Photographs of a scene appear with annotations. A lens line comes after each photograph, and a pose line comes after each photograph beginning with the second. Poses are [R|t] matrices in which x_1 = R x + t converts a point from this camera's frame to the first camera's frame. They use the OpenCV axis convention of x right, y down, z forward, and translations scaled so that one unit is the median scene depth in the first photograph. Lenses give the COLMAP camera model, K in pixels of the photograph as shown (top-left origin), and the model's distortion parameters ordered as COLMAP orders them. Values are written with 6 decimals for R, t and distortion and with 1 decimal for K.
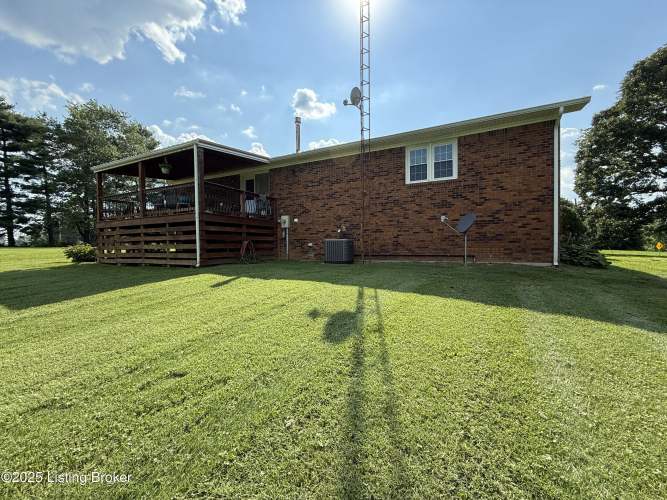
lens RADIAL K [[267.9, 0, 333.5], [0, 267.9, 250.0], [0, 0, 1]] dist [0.000899, 0.000006]
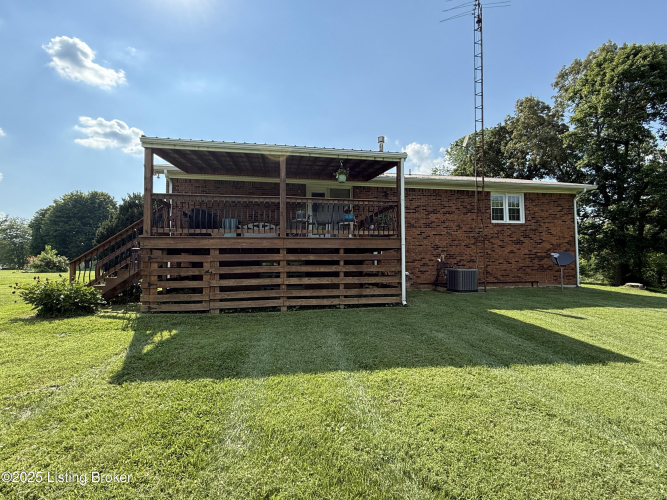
lens RADIAL K [[308.1, 0, 333.5], [0, 308.1, 250.0], [0, 0, 1]] dist [-0.002124, -0.000338]
pose [[0.809245, 0.031835, 0.586608, -1.134821], [0.007376, 0.997901, -0.064331, -0.041278], [-0.587425, 0.056386, 0.807312, 0.319269]]
